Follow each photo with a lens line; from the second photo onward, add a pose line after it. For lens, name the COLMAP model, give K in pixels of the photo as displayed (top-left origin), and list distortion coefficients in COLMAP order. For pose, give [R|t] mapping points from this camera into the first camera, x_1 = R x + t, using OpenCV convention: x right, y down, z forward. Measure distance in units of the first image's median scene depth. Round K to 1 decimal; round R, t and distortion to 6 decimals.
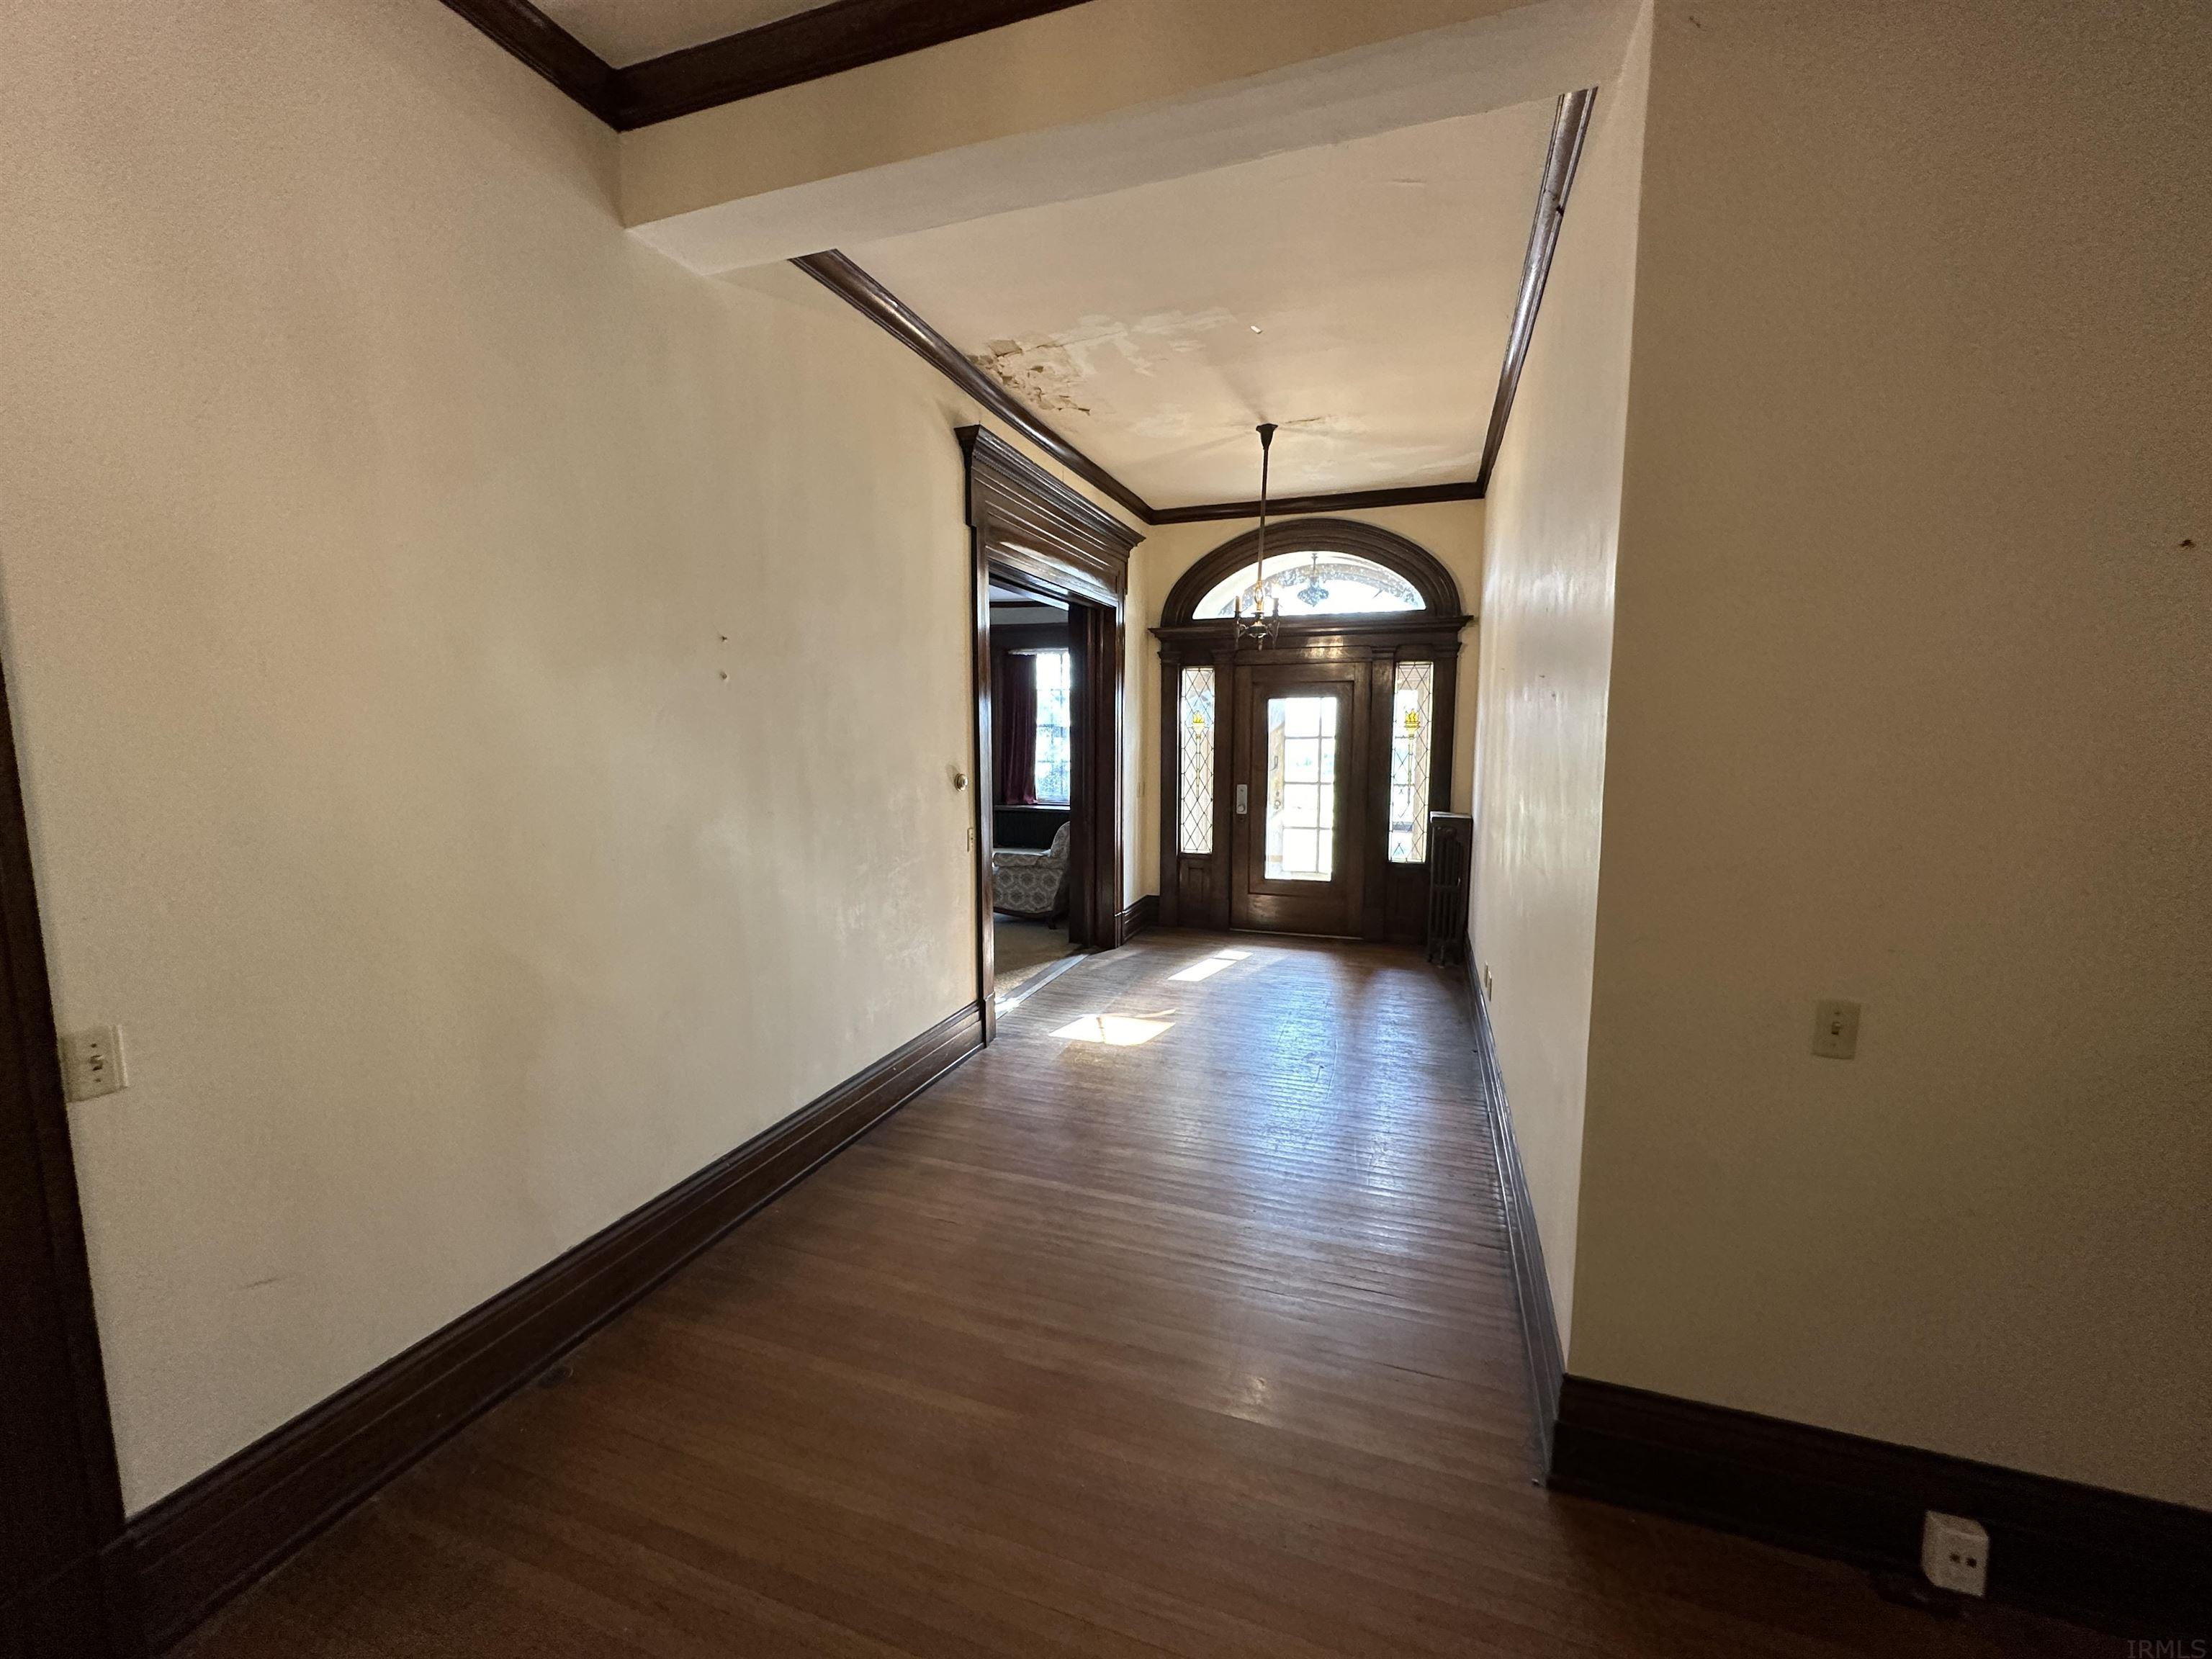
lens RADIAL K [[882.0, 0, 1106.0], [0, 882.0, 829.5], [0, 0, 1]] dist [0.000497, 0.000120]
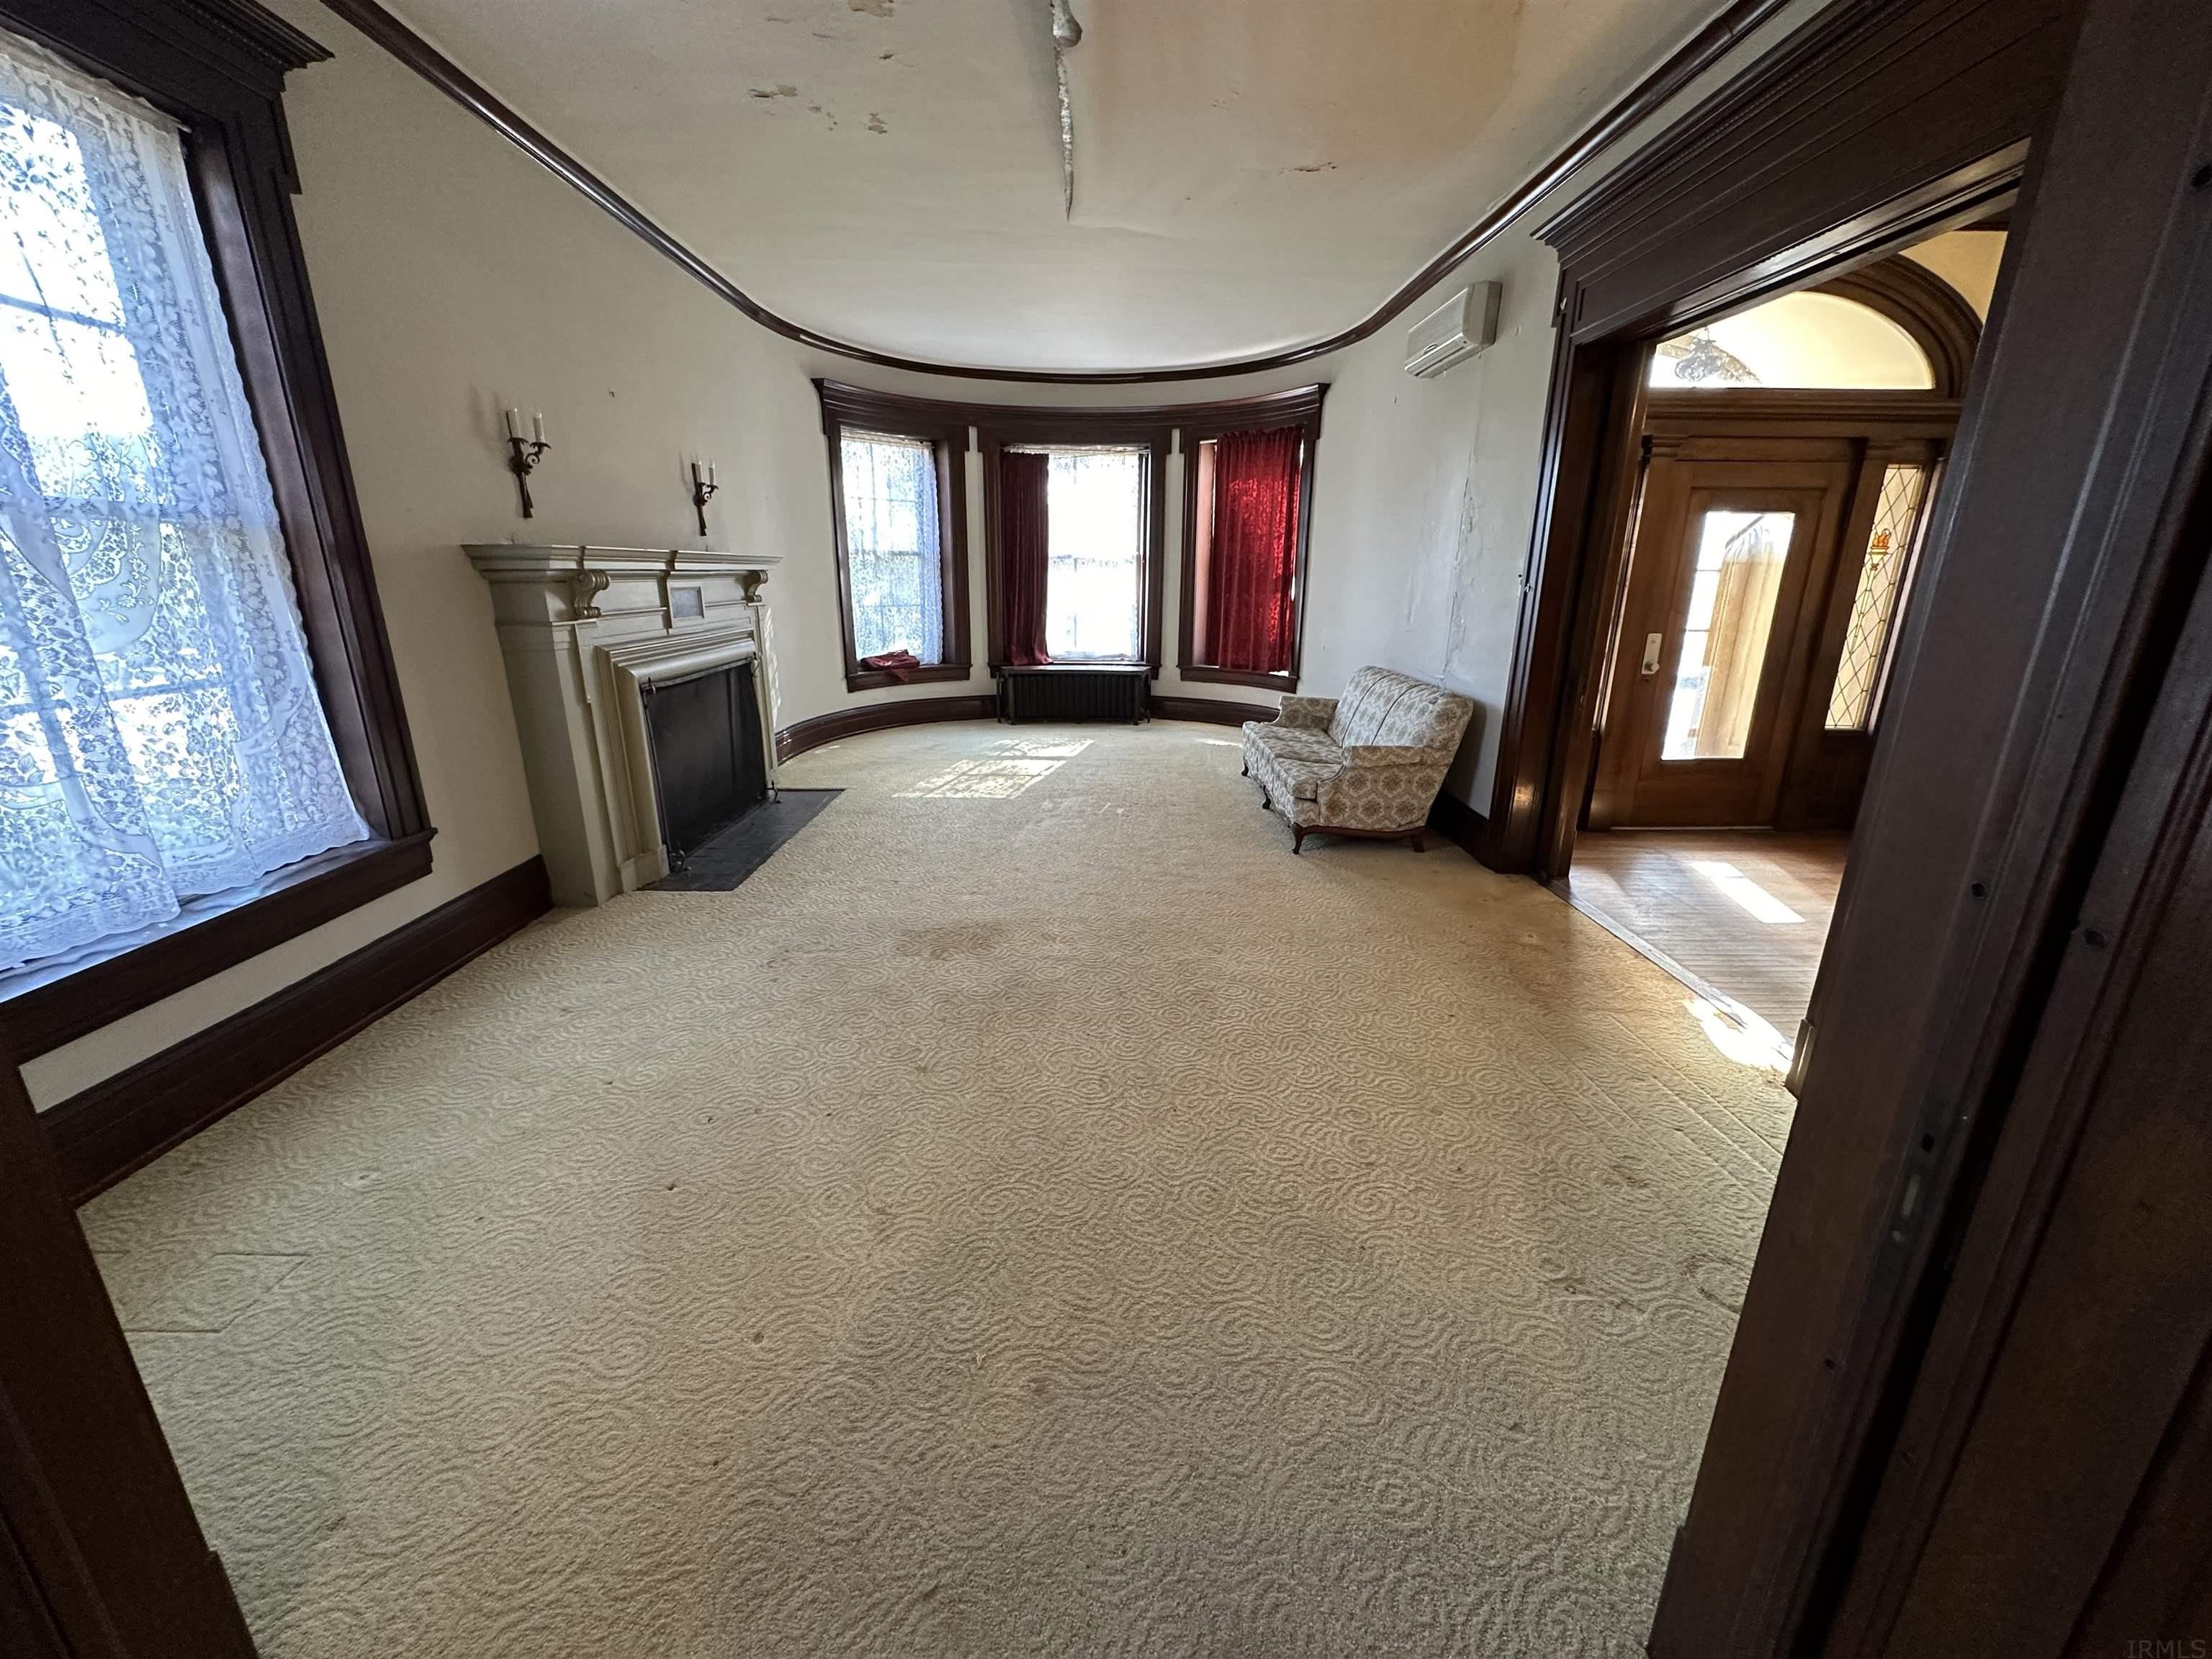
lens RADIAL K [[882.0, 0, 1106.0], [0, 882.0, 829.5], [0, 0, 1]] dist [0.000497, 0.000120]
pose [[0.938432, -0.094036, 0.332419, -0.530952], [0.035707, 0.983489, 0.177411, -0.037051], [-0.343613, -0.154618, 0.926295, 0.448935]]
